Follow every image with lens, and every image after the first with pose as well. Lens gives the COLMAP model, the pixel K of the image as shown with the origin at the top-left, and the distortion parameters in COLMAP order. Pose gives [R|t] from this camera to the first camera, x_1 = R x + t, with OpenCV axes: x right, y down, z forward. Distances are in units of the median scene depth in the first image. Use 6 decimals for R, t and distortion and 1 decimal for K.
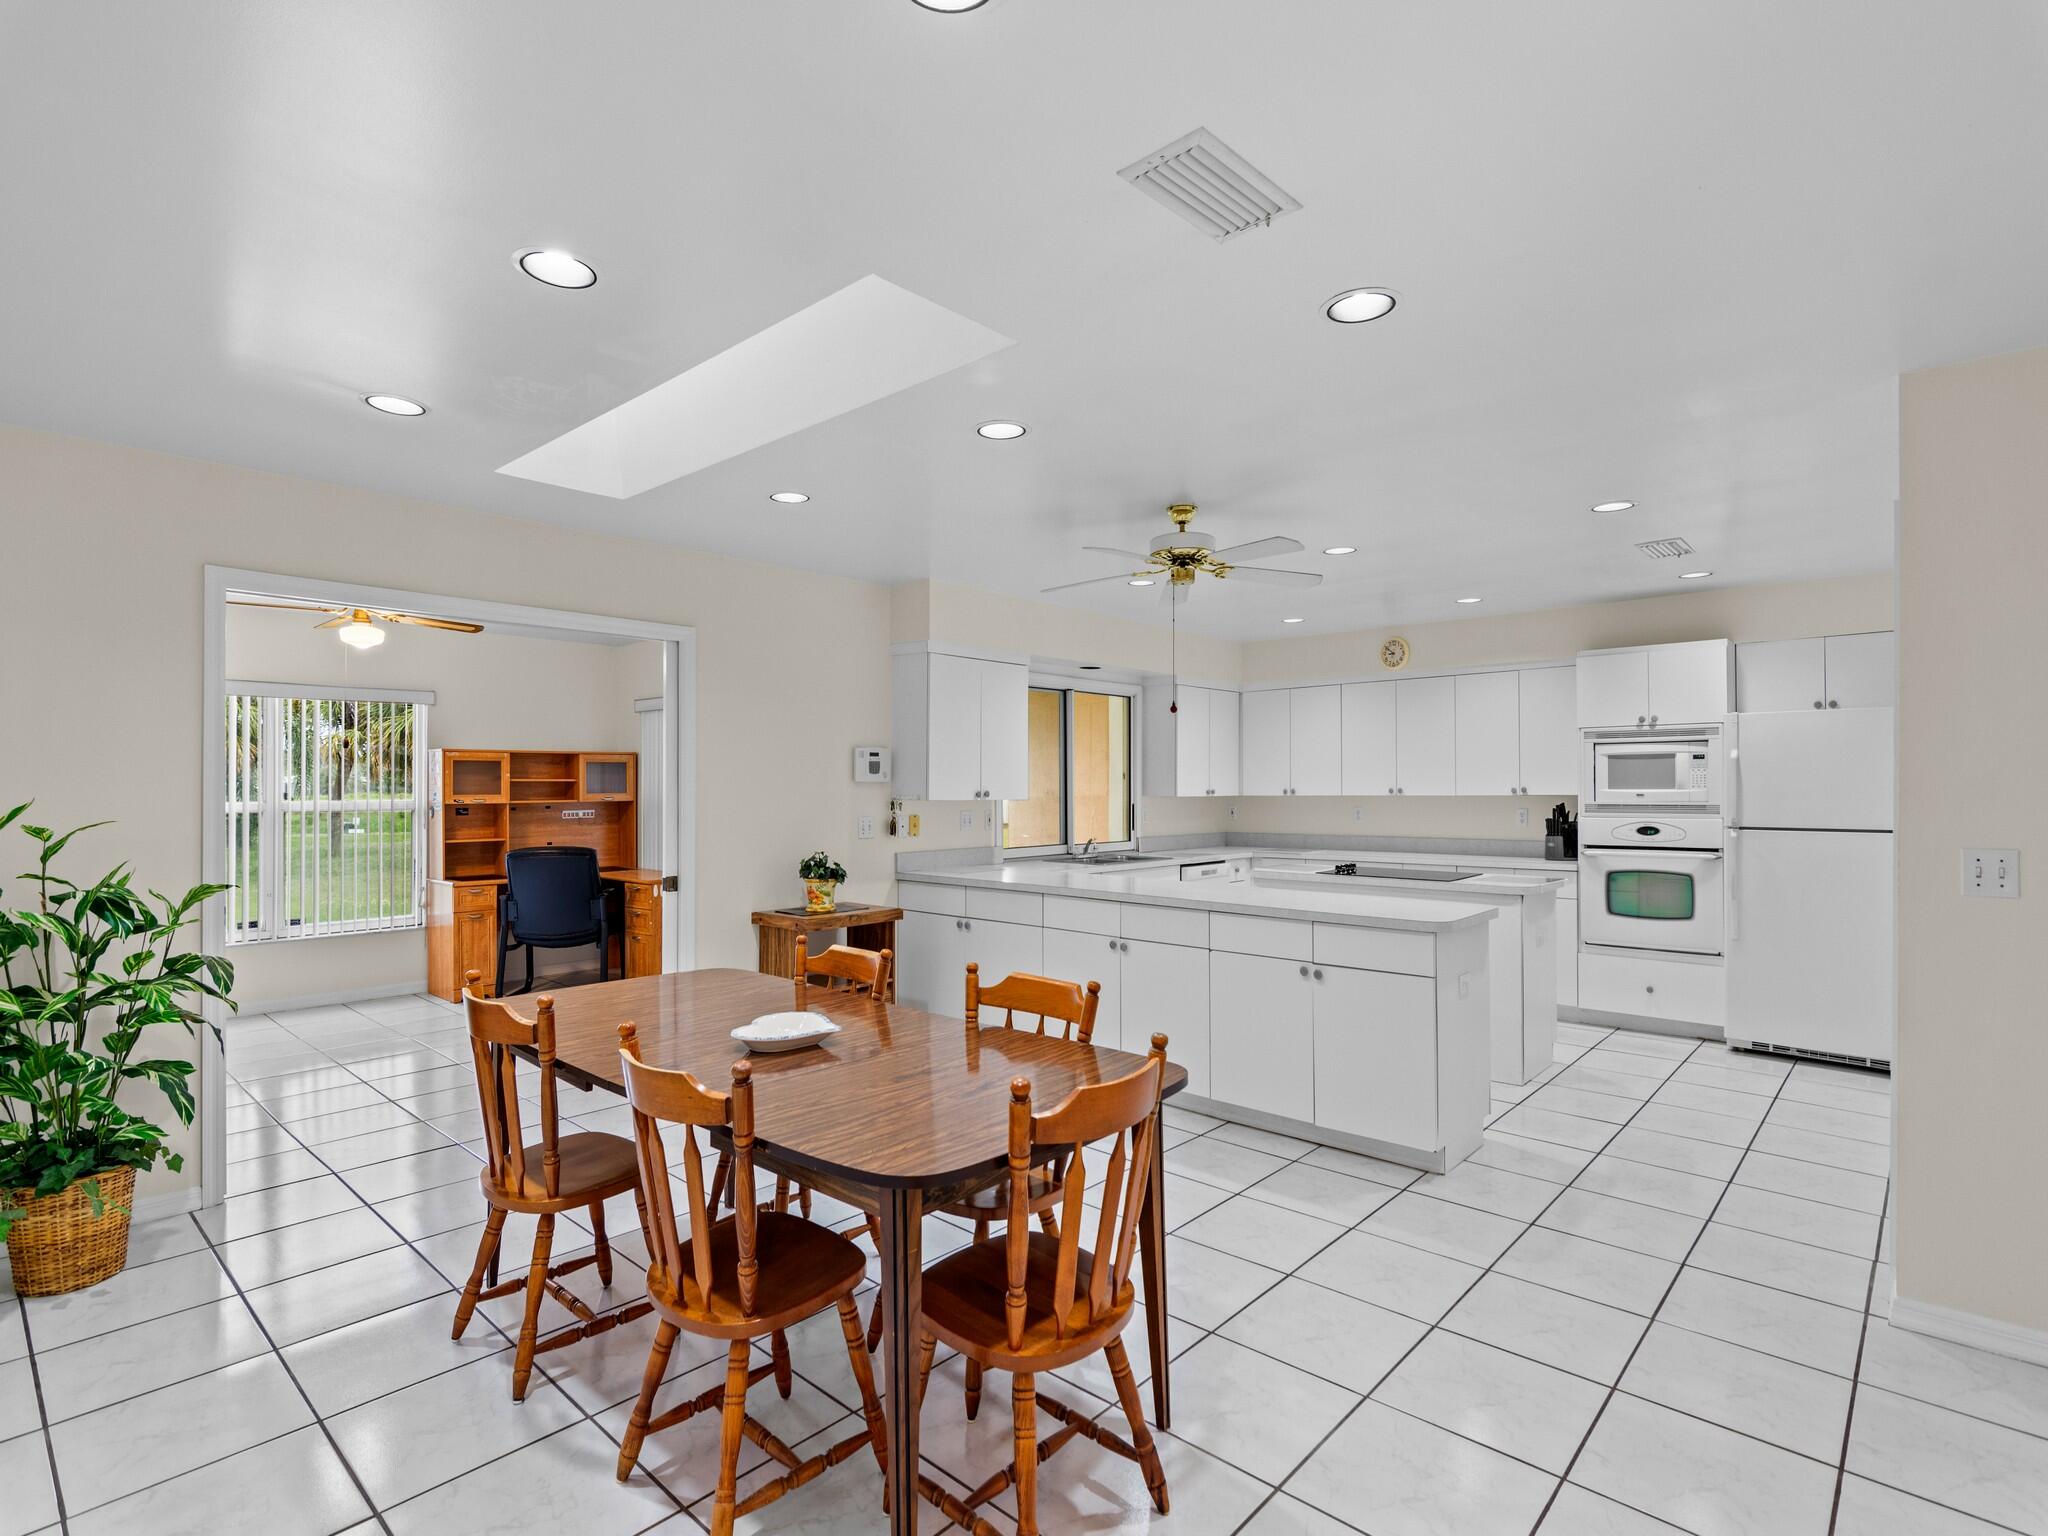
lens RADIAL K [[1011.0, 0, 1018.9], [0, 1011.0, 782.5], [0, 0, 1]] dist [-0.002540, -0.000337]
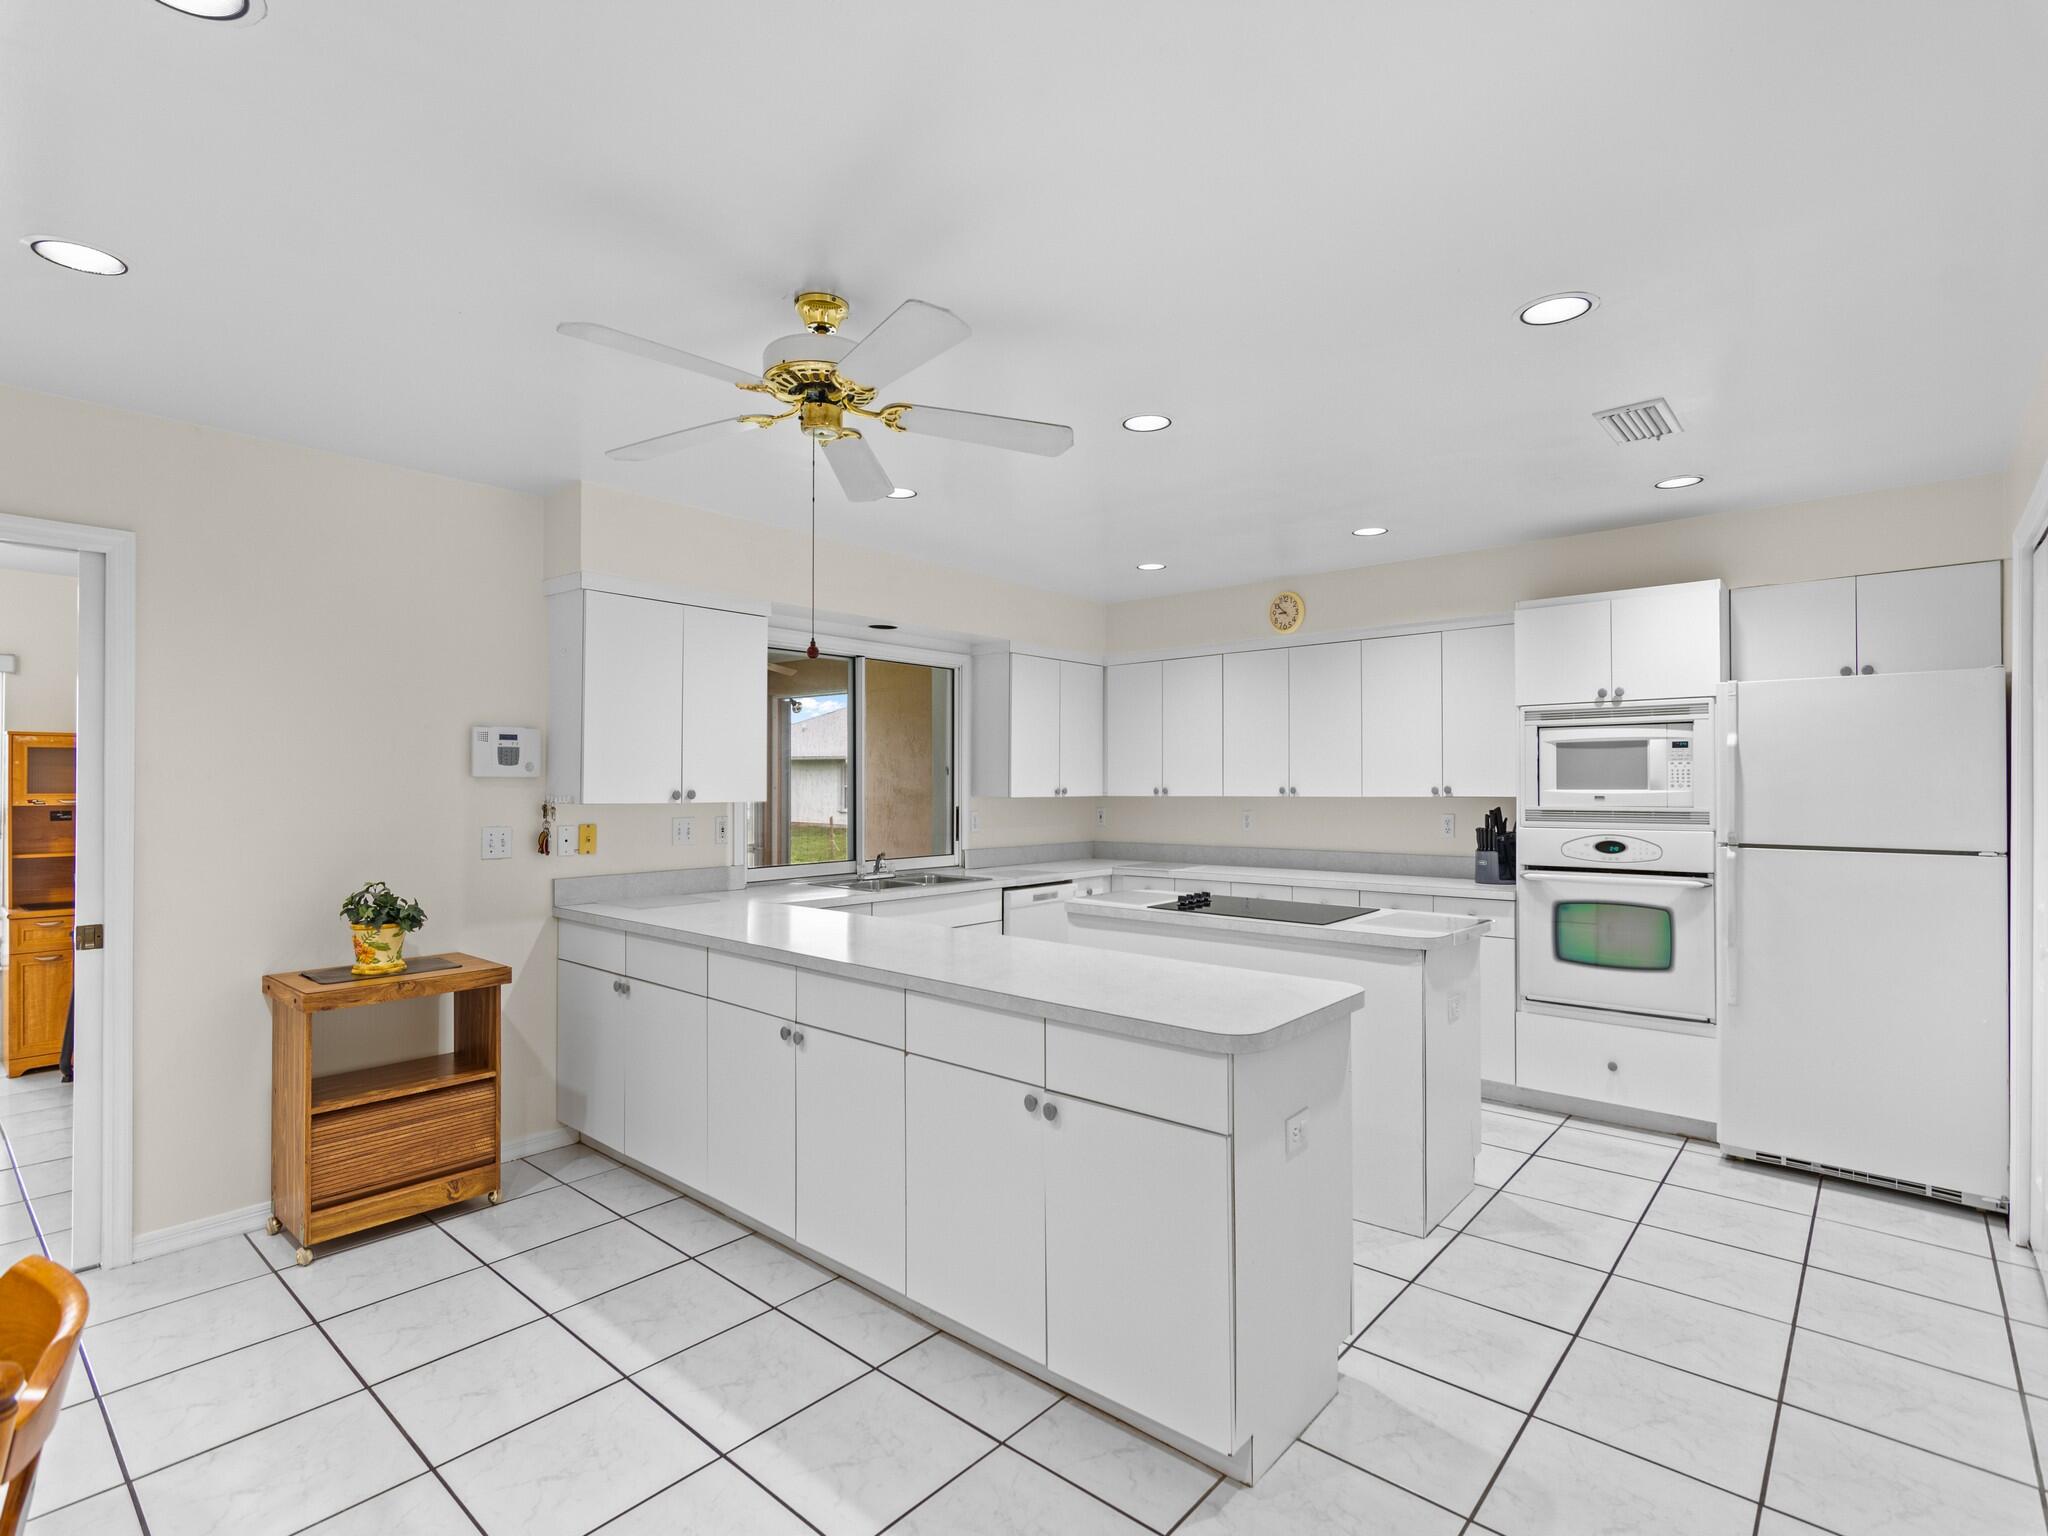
lens RADIAL K [[991.2, 0, 1026.6], [0, 991.2, 782.4], [0, 0, 1]] dist [-0.001232, 0.000166]
pose [[0.999582, 0.001973, 0.028827, 0.181718], [-0.002030, 0.999996, 0.001942, 0.001012], [-0.028823, -0.002000, 0.999583, 0.298083]]
